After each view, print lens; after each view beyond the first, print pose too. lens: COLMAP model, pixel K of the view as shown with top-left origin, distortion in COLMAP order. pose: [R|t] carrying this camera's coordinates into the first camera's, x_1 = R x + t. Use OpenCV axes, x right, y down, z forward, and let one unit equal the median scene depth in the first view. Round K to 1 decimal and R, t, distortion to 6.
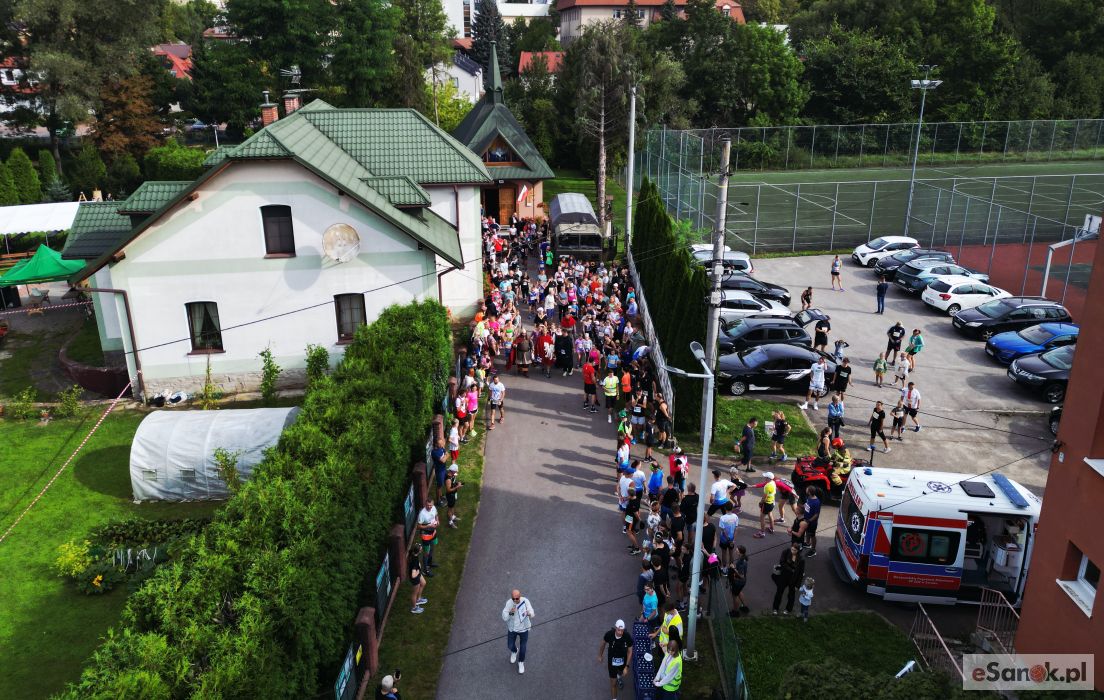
lens RADIAL K [[763.5, 0, 553.2], [0, 763.5, 297.9], [0, 0, 1]] dist [0.008787, 0.001463]
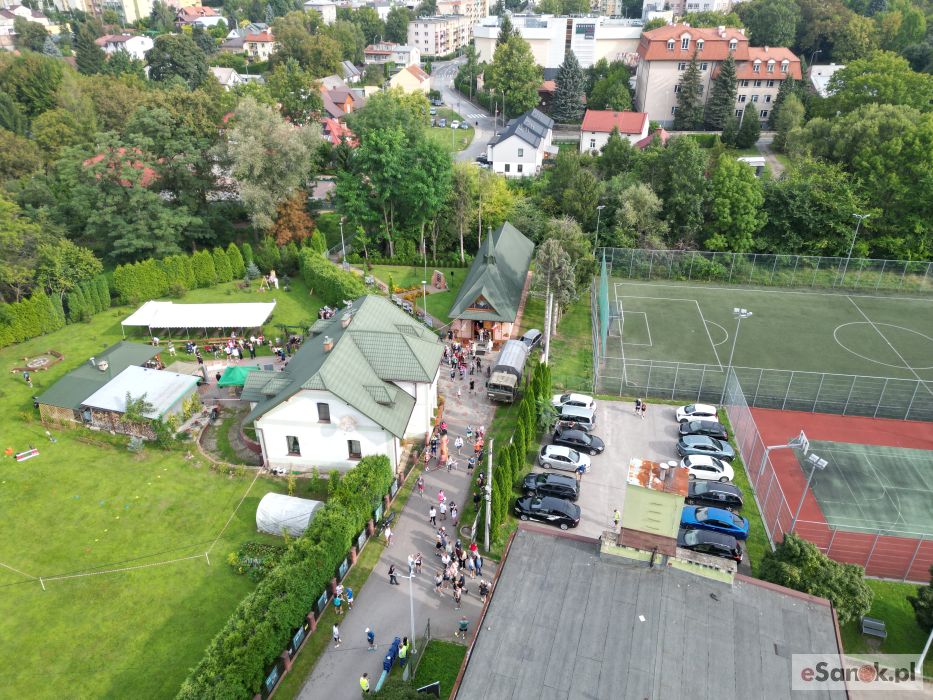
lens RADIAL K [[648.9, 0, 466.5], [0, 648.9, 350.0], [0, 0, 1]] dist [0.042563, -0.001867]
pose [[0.955987, 0.135326, -0.260337, 0.319594], [-0.084378, 0.976603, 0.197804, -0.427239], [0.281014, -0.167132, 0.945039, -0.403859]]
